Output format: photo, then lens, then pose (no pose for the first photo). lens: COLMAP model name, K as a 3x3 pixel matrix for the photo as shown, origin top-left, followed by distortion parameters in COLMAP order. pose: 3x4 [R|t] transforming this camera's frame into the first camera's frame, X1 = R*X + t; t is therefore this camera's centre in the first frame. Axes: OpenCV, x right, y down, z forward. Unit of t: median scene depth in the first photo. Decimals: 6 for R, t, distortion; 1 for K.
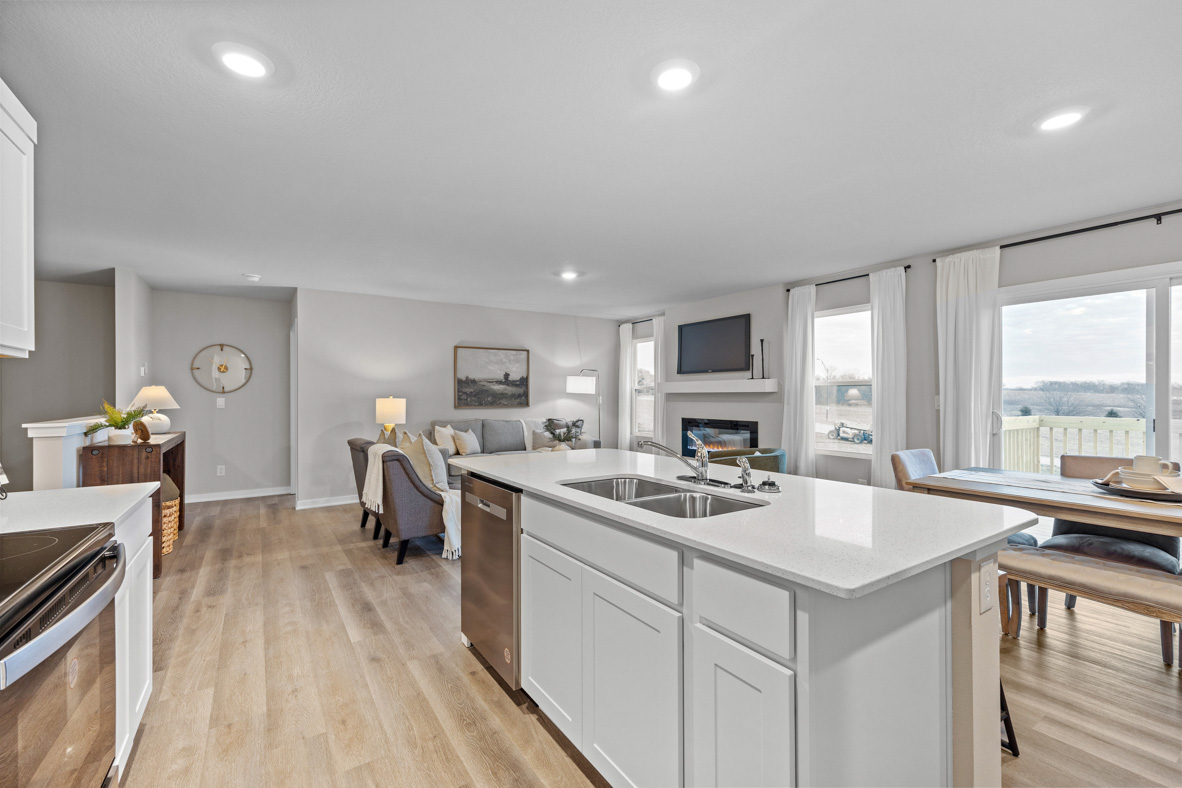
lens RADIAL K [[499.1, 0, 594.7], [0, 499.1, 398.7], [0, 0, 1]] dist [0.007274, -0.001618]
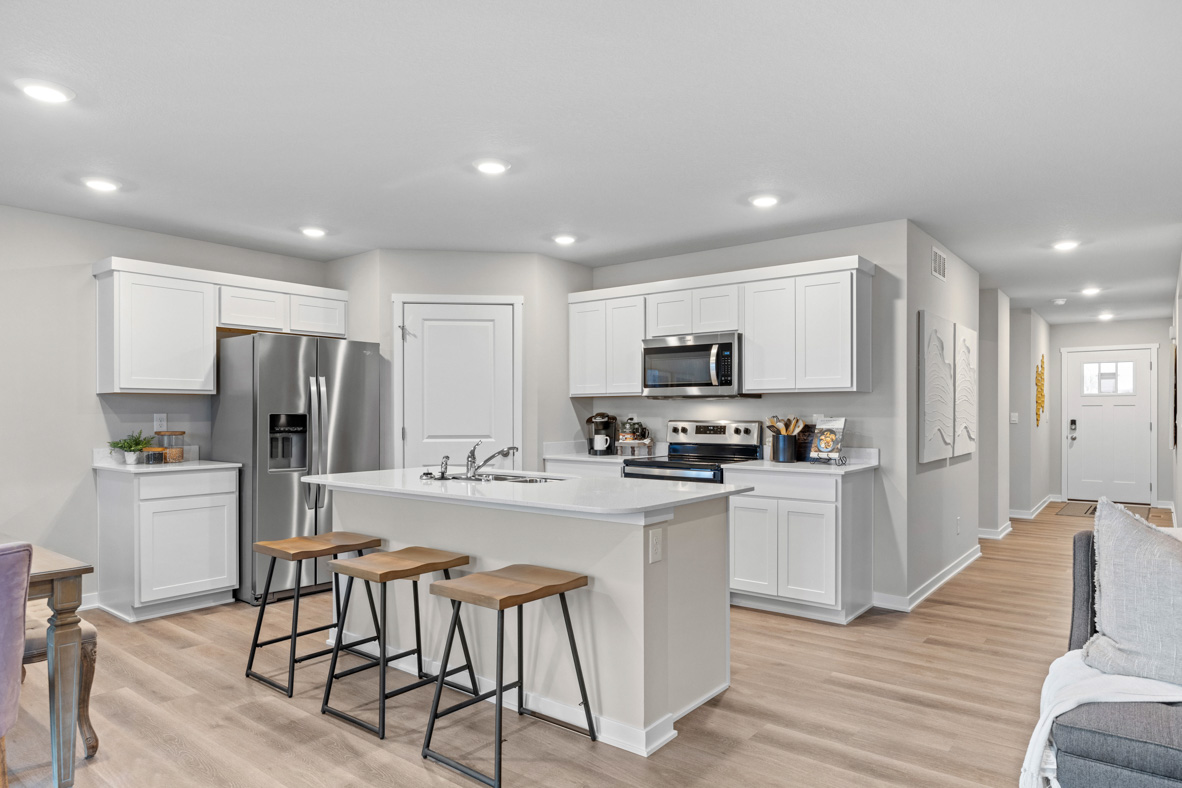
lens RADIAL K [[724.3, 0, 592.5], [0, 724.3, 416.9], [0, 0, 1]] dist [-0.009273, -0.001179]
pose [[-0.952907, 0.005505, -0.303214, 0.163380], [0.001682, 0.999916, 0.012868, -0.006890], [0.303259, 0.011752, -0.952836, 0.970348]]
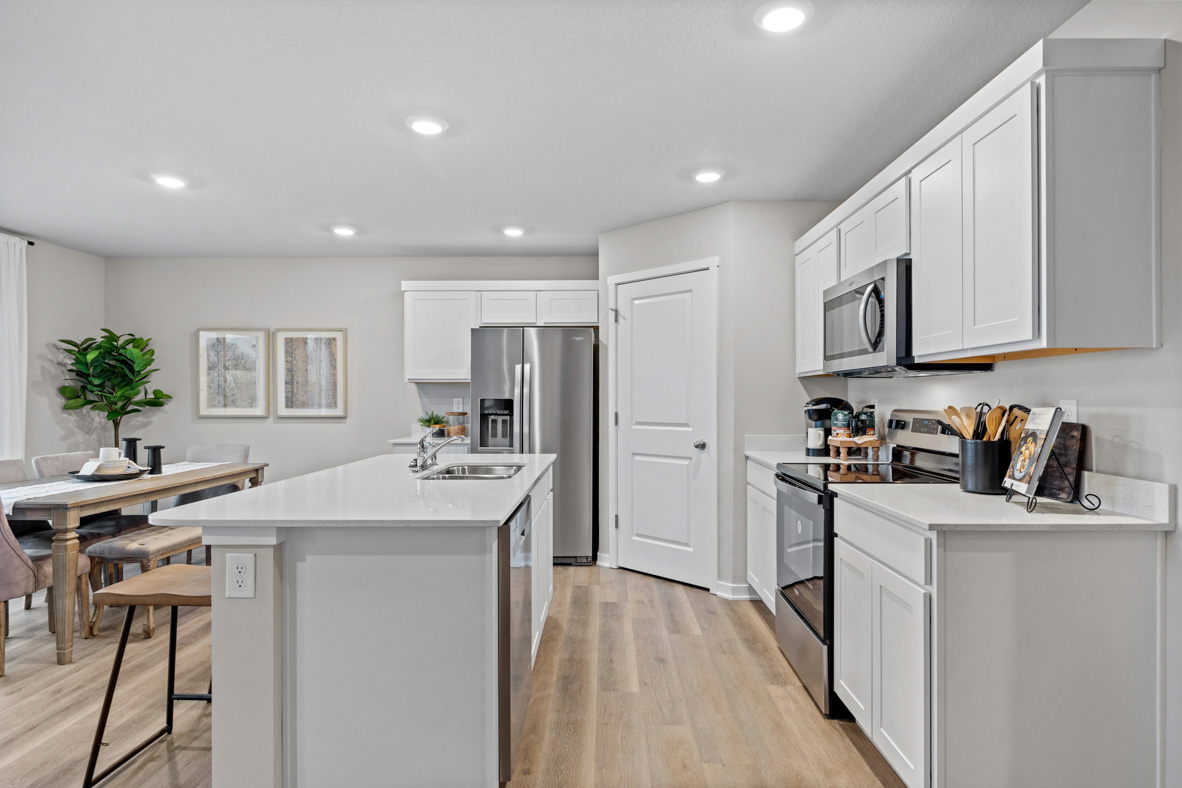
lens RADIAL K [[661.6, 0, 589.8], [0, 661.6, 396.0], [0, 0, 1]] dist [-0.000473, -0.003263]
pose [[-0.817026, 0.005581, 0.576574, -0.352668], [0.006850, 0.999977, 0.000027, -0.002863], [-0.576560, 0.003972, -0.817045, 0.694190]]
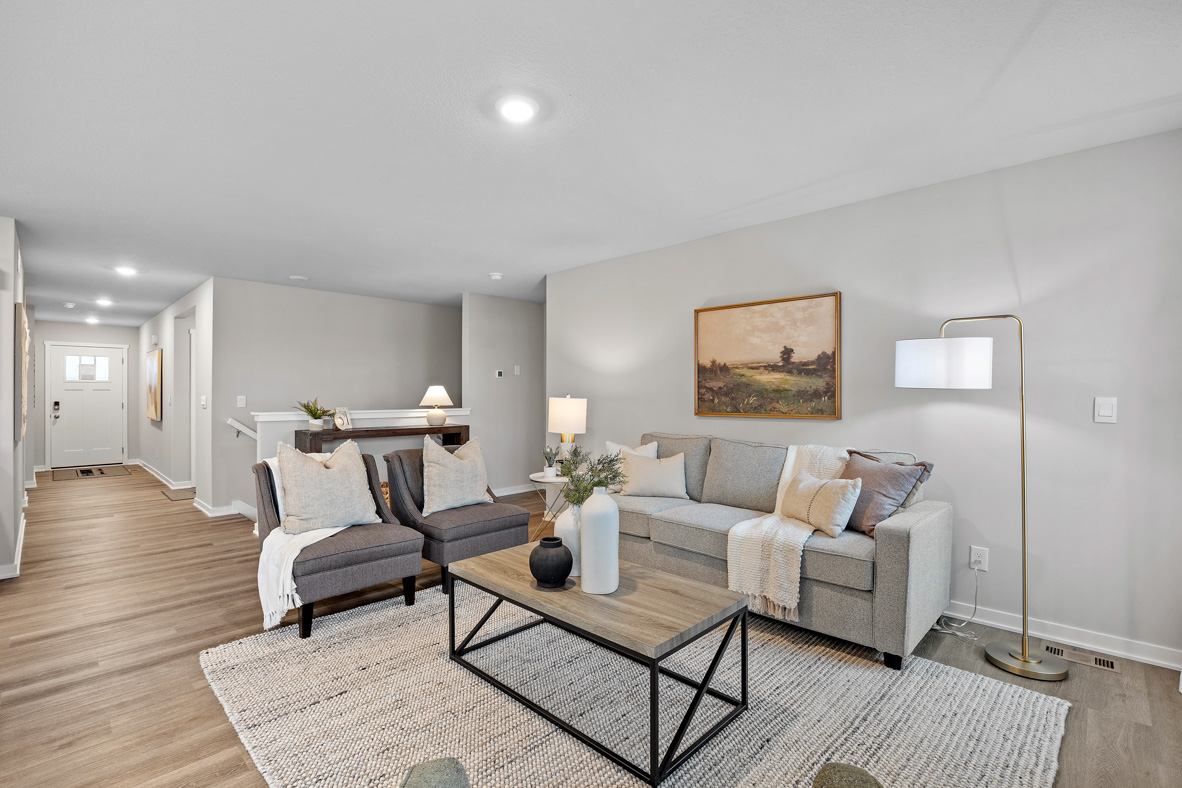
lens RADIAL K [[536.7, 0, 589.4], [0, 536.7, 392.0], [0, 0, 1]] dist [-0.009469, -0.000738]
pose [[0.208595, -0.002323, -0.977999, 0.365827], [-0.005724, 0.999977, -0.003596, -0.006461], [0.977985, 0.006348, 0.208577, 0.864497]]
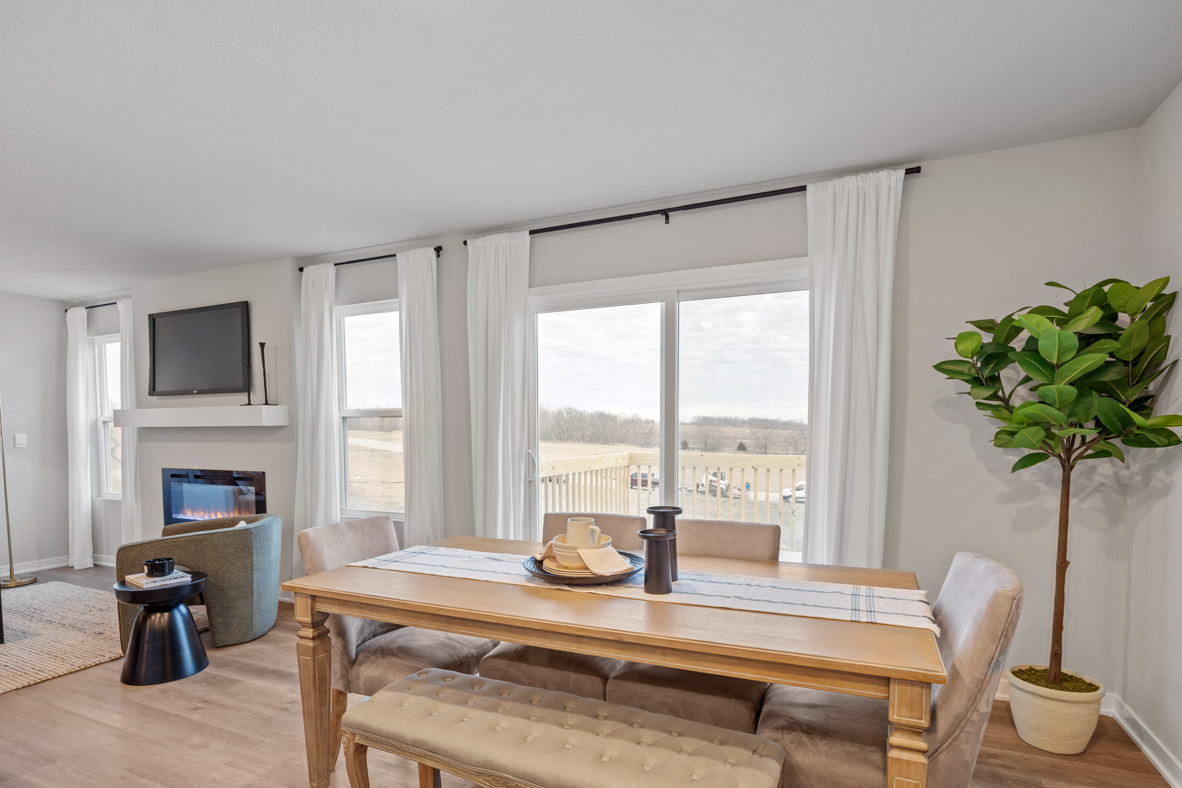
lens RADIAL K [[597.8, 0, 593.1], [0, 597.8, 467.9], [0, 0, 1]] dist [-0.016025, 0.002147]
pose [[0.847169, -0.034767, 0.530185, 0.282456], [0.004926, 0.998328, 0.057595, -0.001157], [-0.531301, -0.046181, 0.845924, 0.125127]]
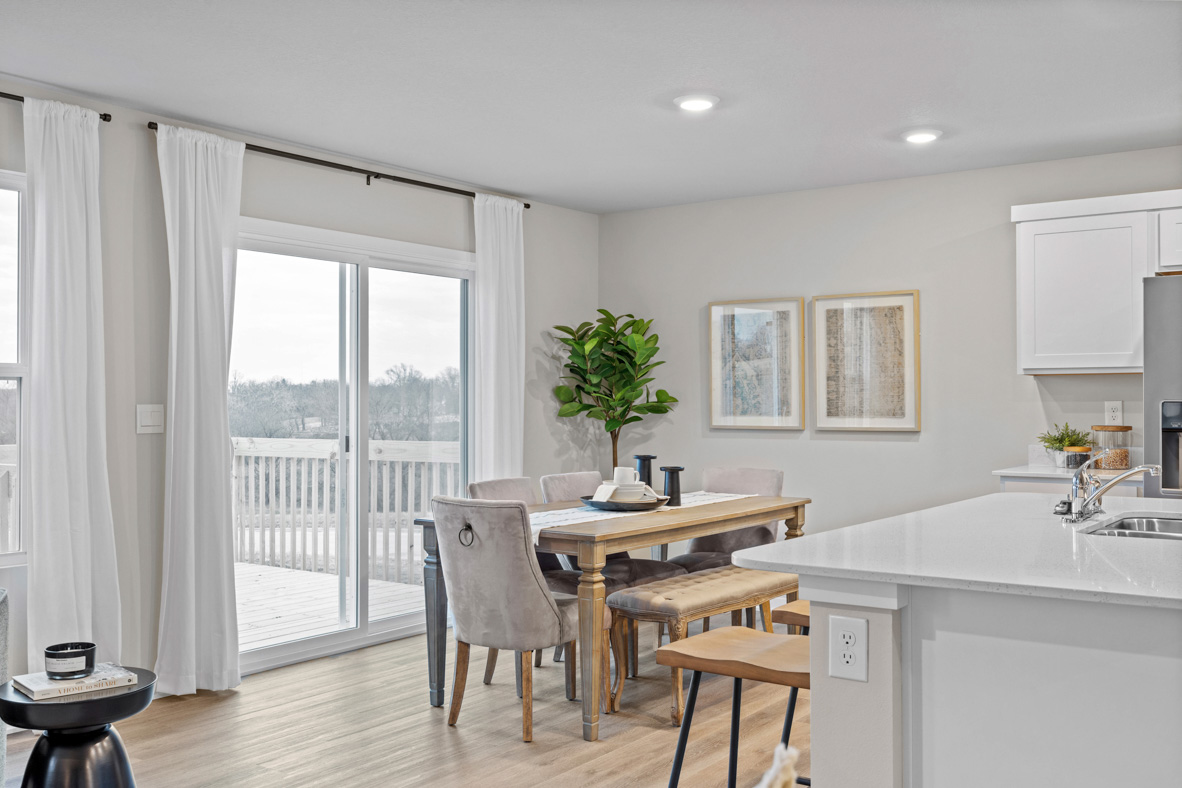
lens RADIAL K [[1121.7, 0, 586.4], [0, 1121.7, 392.3], [0, 0, 1]] dist [-0.006205, 0.000000]
pose [[-0.342297, 0.012241, 0.939512, -0.367012], [0.009335, 0.999910, -0.009627, -0.003179], [-0.939545, 0.005475, -0.342380, 0.751052]]
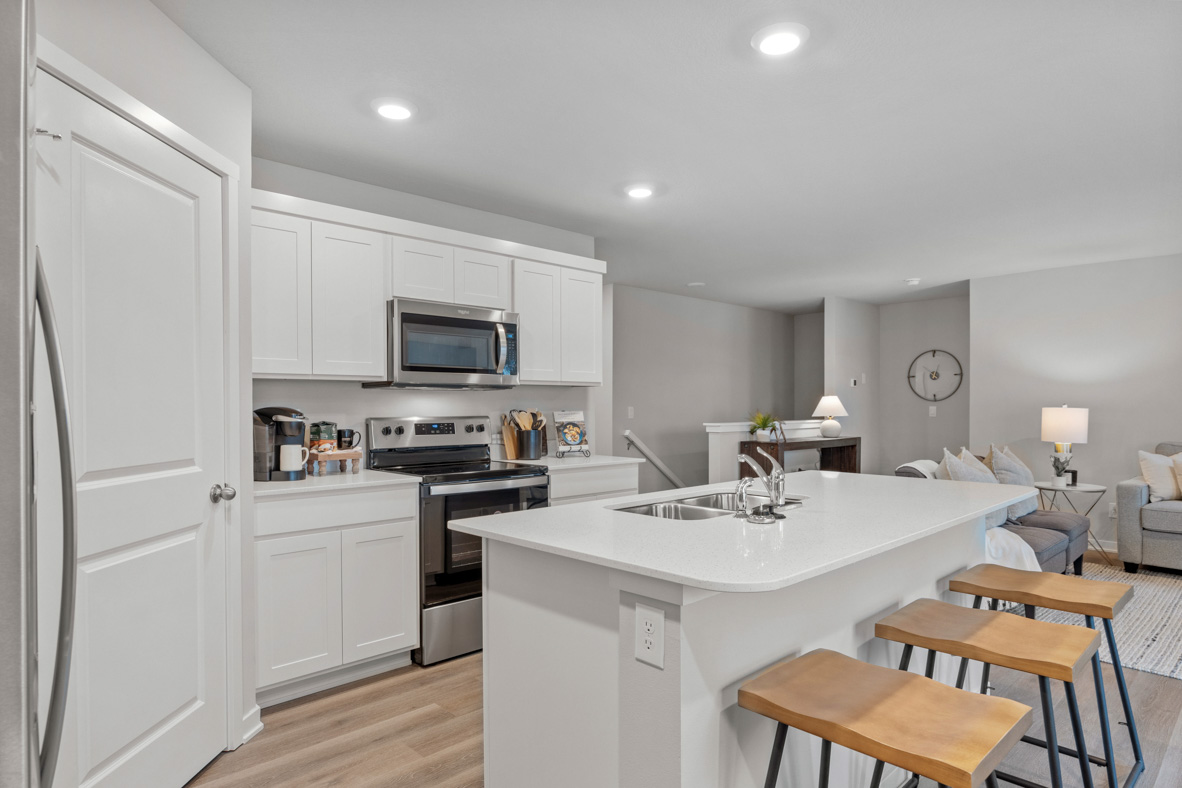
lens RADIAL K [[661.6, 0, 595.2], [0, 661.6, 406.5], [0, 0, 1]] dist [-0.000473, -0.003263]
pose [[0.168861, 0.002489, -0.985637, 0.421227], [-0.002988, 0.999994, 0.002013, -0.002068], [0.985635, 0.002605, 0.168868, 0.166308]]
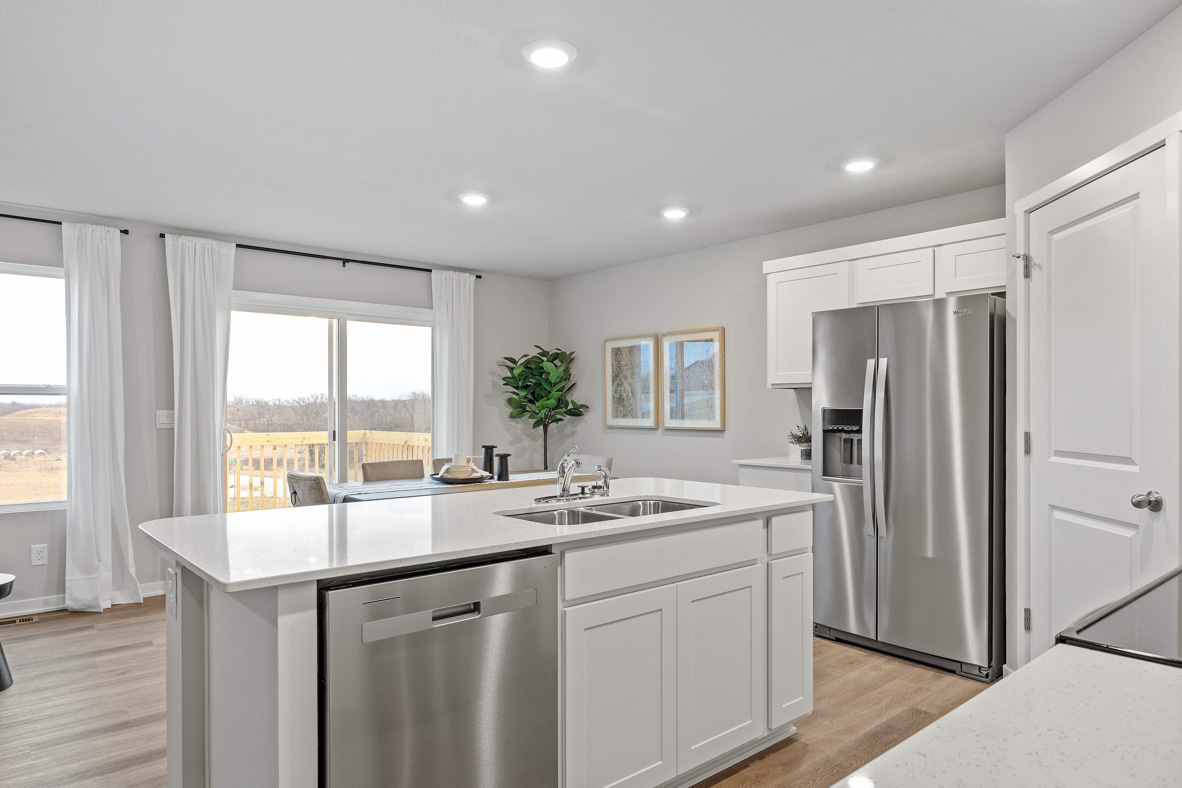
lens RADIAL K [[724.3, 0, 588.2], [0, 724.3, 408.2], [0, 0, 1]] dist [-0.009273, -0.001179]
pose [[-0.119205, 0.003805, 0.992862, -0.387354], [0.008130, 0.999963, -0.002856, -0.000693], [-0.992836, 0.007732, -0.119232, 0.369917]]
